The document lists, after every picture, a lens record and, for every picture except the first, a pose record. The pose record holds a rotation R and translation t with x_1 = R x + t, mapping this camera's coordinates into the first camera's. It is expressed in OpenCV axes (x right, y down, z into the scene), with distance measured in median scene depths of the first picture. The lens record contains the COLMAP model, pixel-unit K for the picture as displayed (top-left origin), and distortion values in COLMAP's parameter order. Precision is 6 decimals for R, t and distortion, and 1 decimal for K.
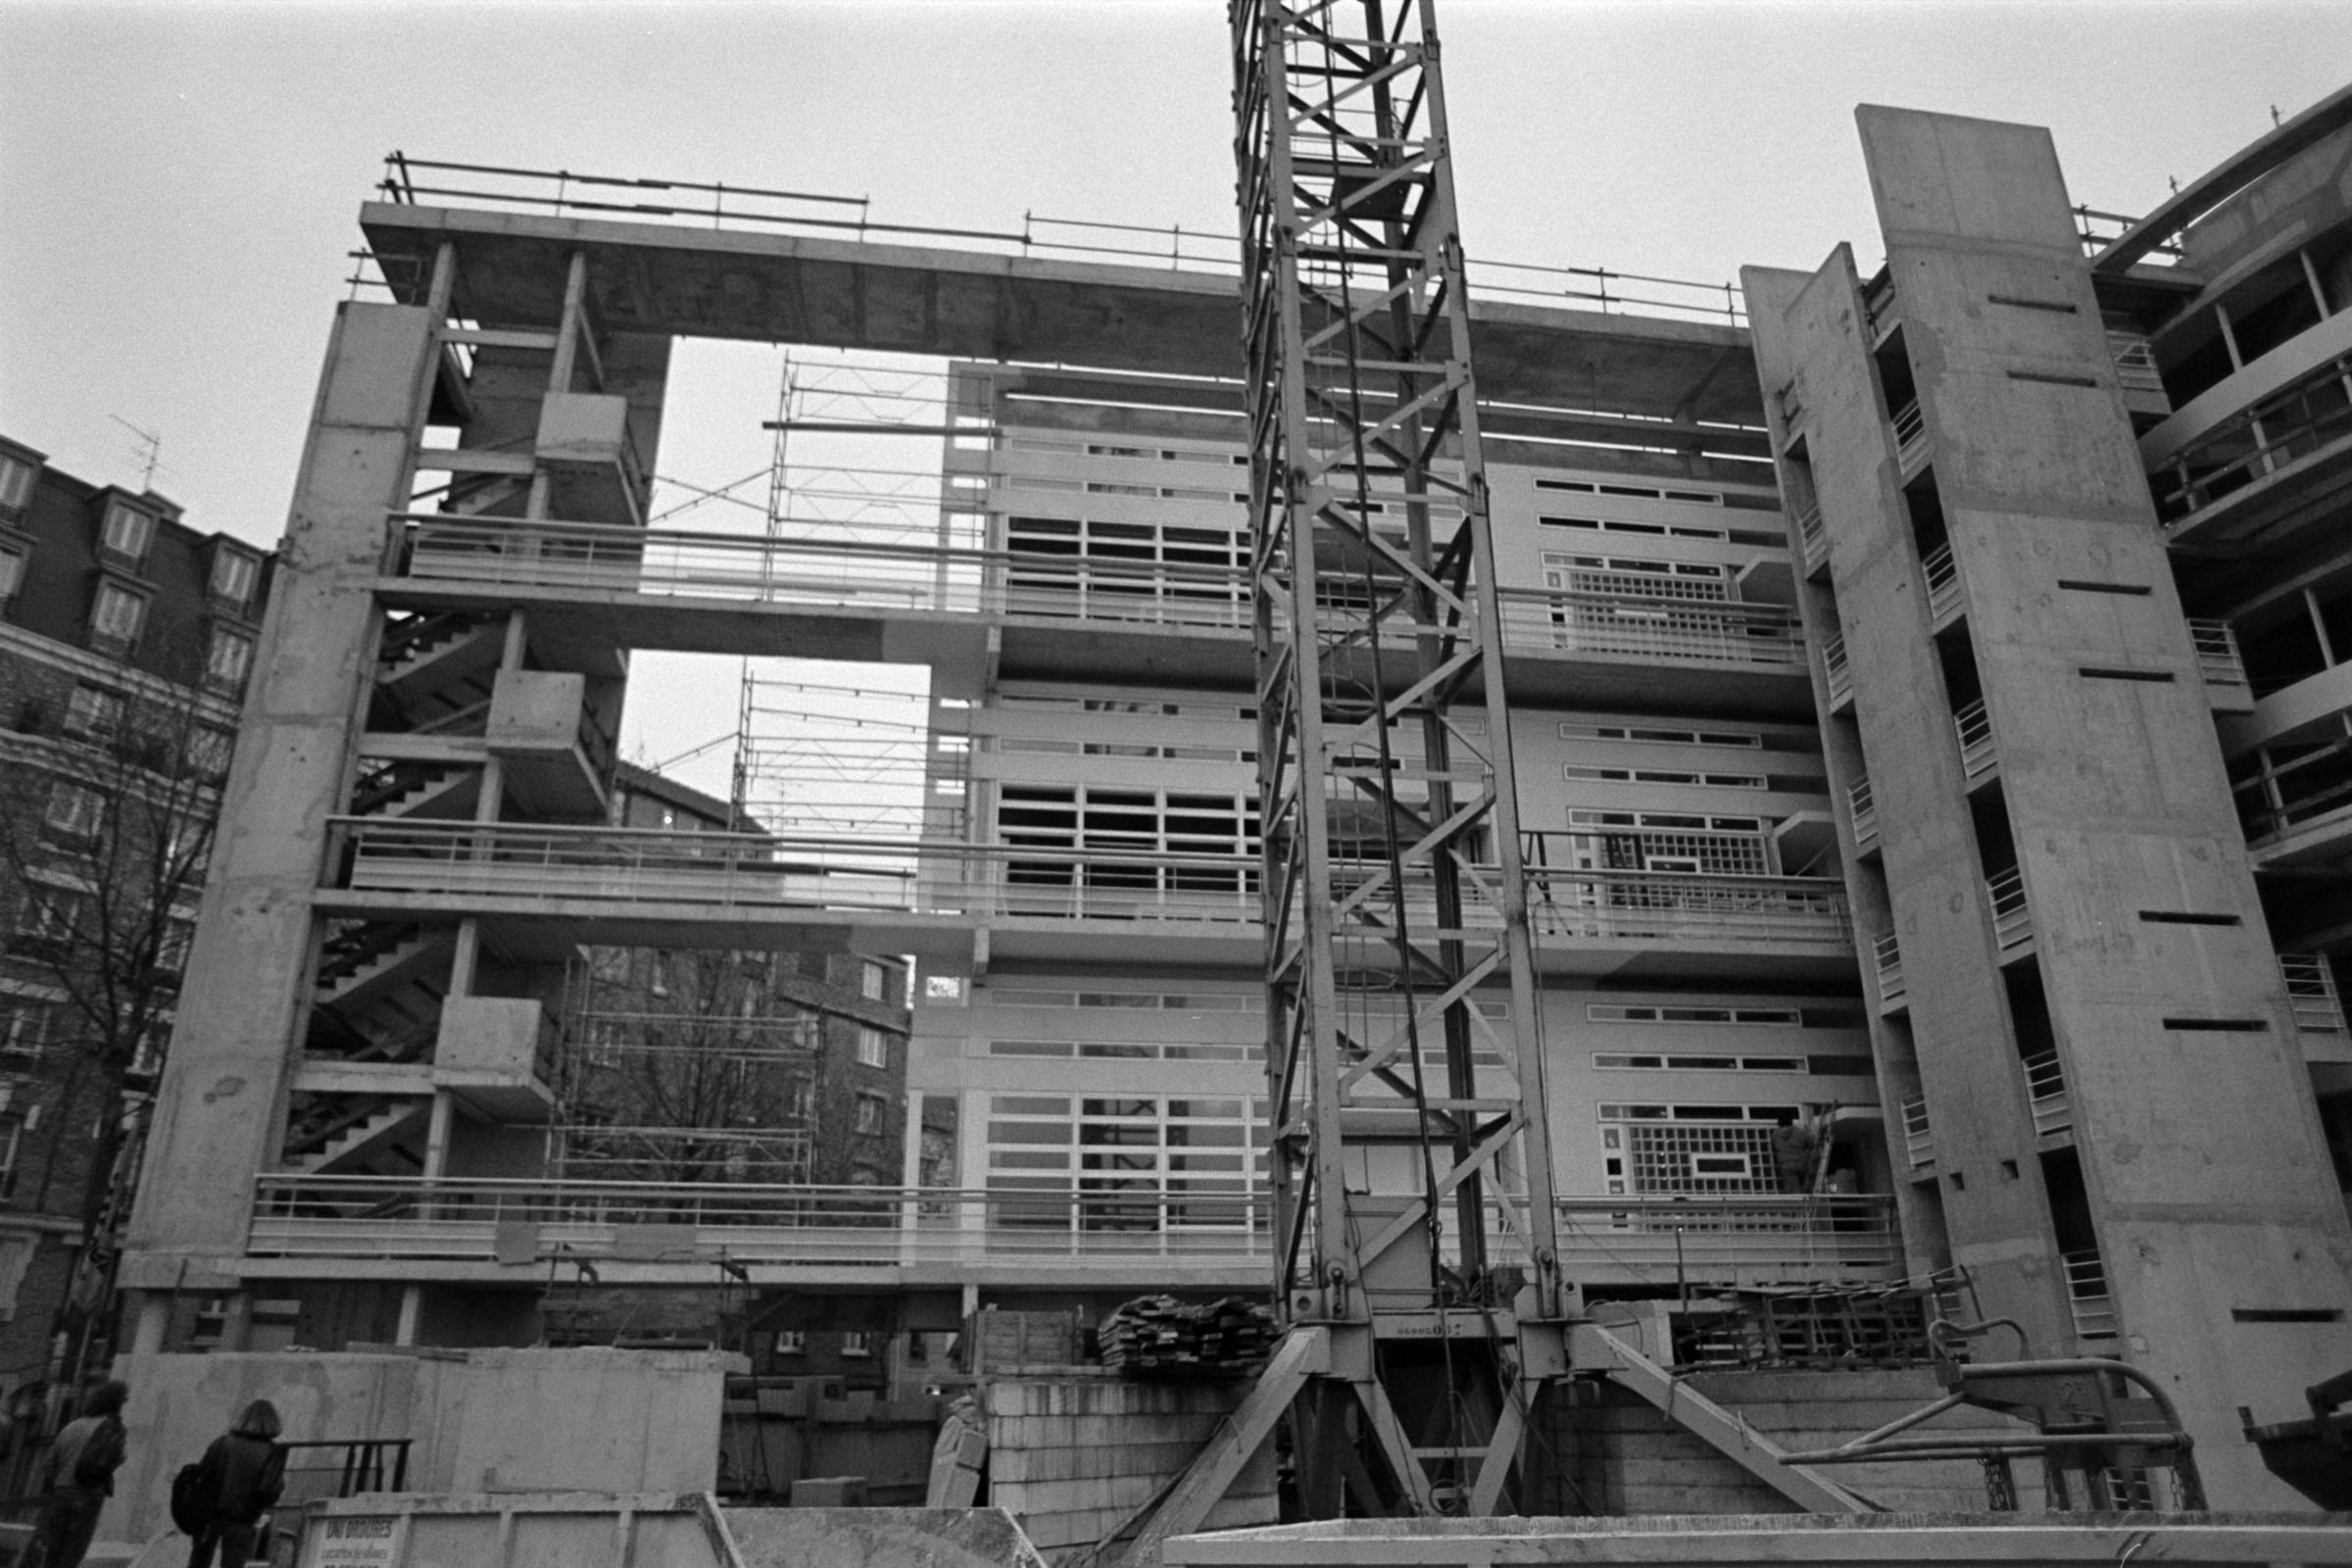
lens RADIAL K [[1597.6, 0, 1177.0], [0, 1597.6, 784.1], [0, 0, 1]] dist [-0.079539, 0.069550]
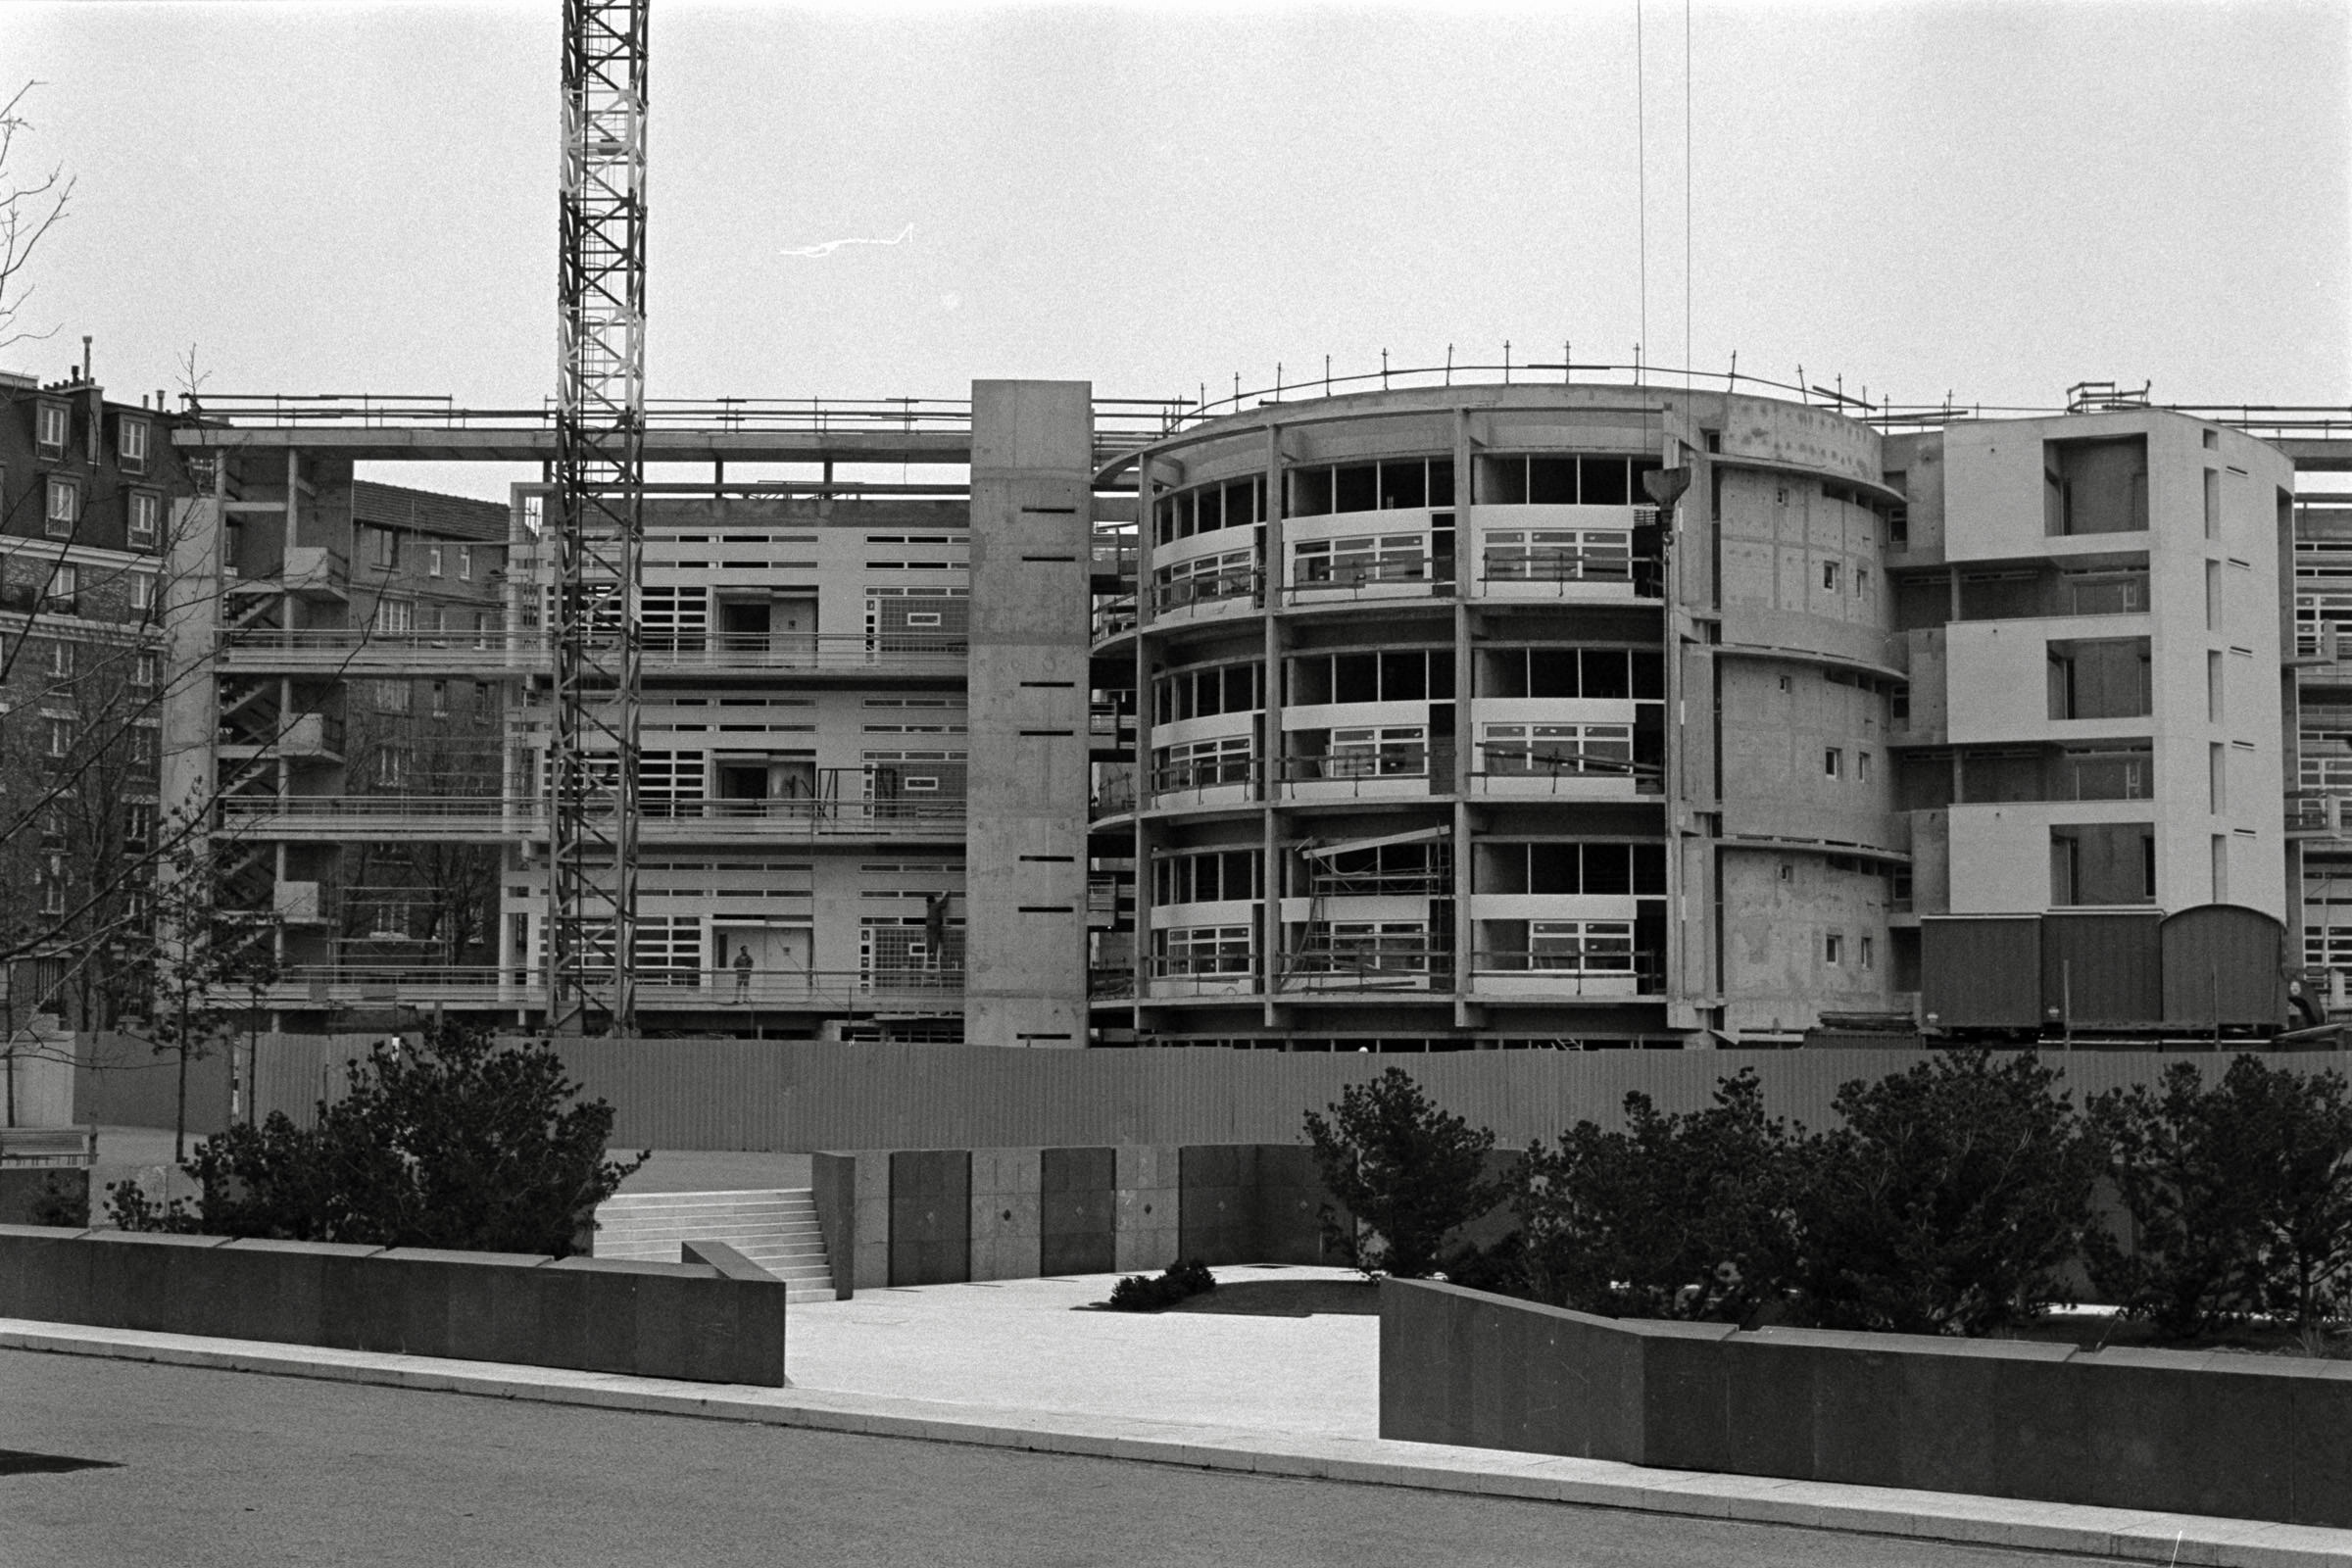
lens RADIAL K [[3388.2, 0, 1197.9], [0, 3388.2, 766.6], [0, 0, 1]] dist [0.003107, 0.000000]
pose [[0.989032, 0.000100, -0.147703, 1.350457], [0.041216, 0.960090, 0.276639, -1.147345], [0.141836, -0.279693, 0.949555, -2.921757]]
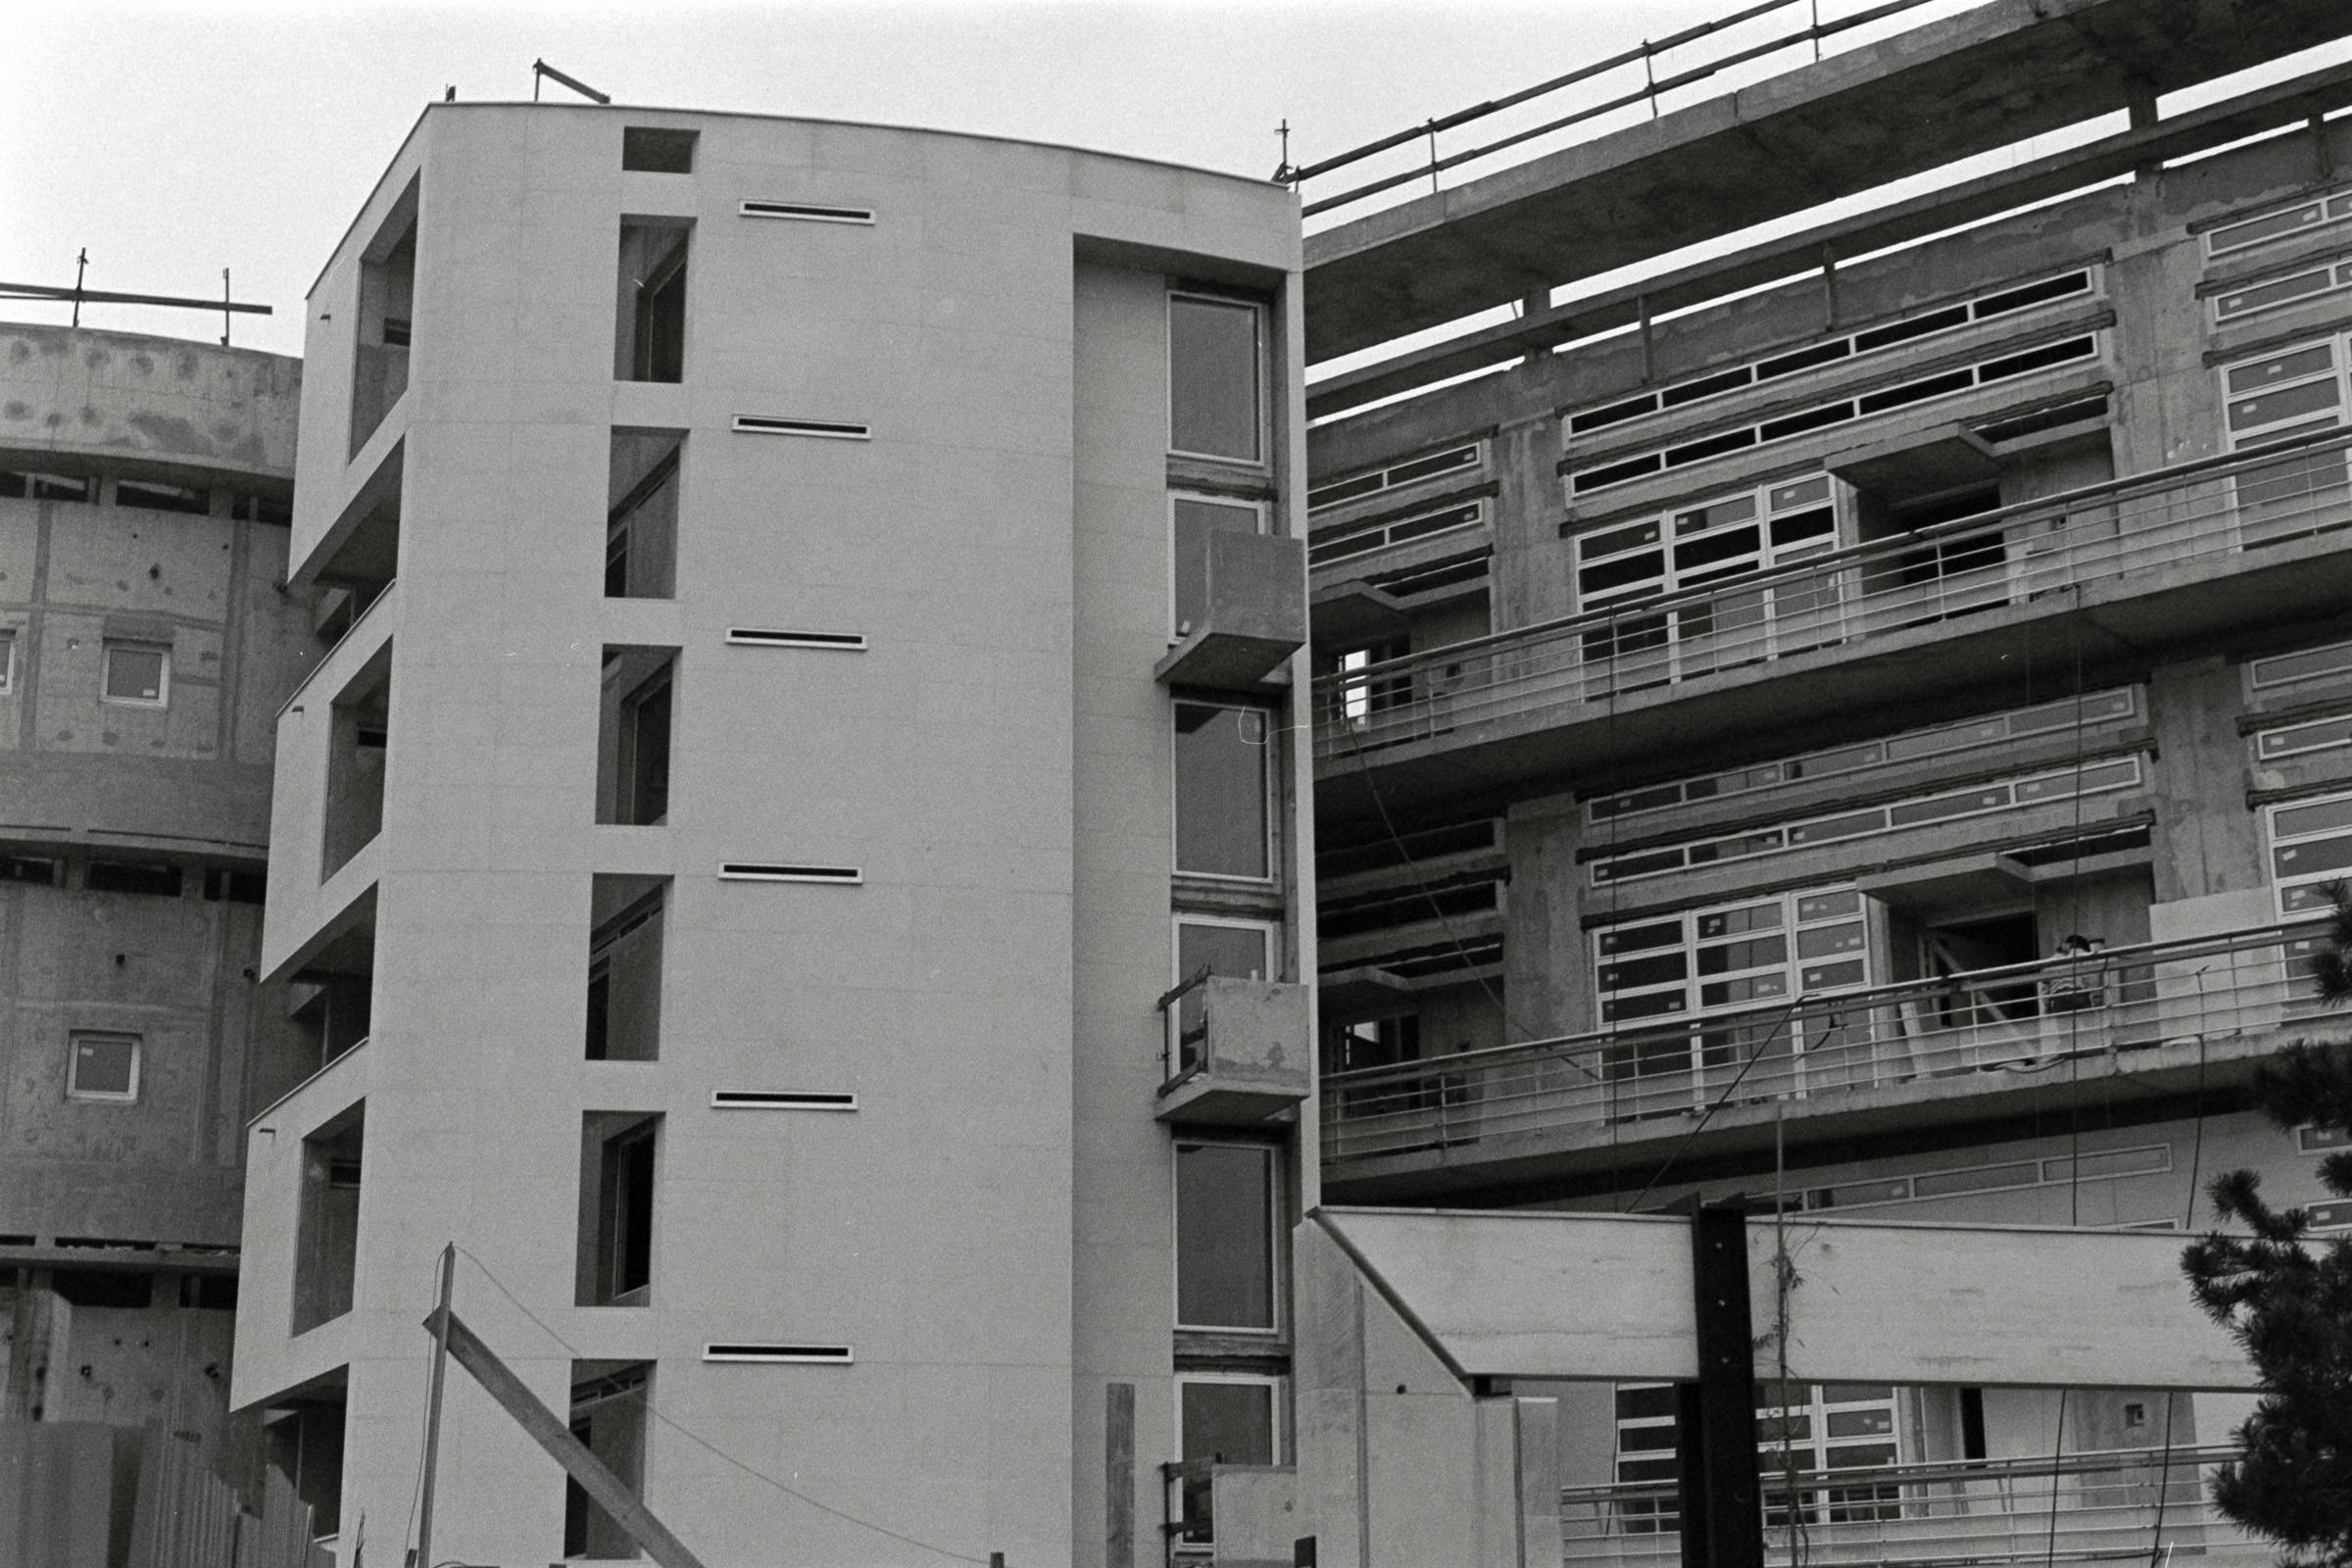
lens RADIAL K [[3388.2, 0, 1176.0], [0, 3388.2, 787.8], [0, 0, 1]] dist [0.003107, 0.000000]
pose [[0.683250, -0.198947, -0.702559, 3.117971], [0.270414, 0.962696, -0.009630, -0.032627], [0.678267, -0.183402, 0.711560, -0.013288]]
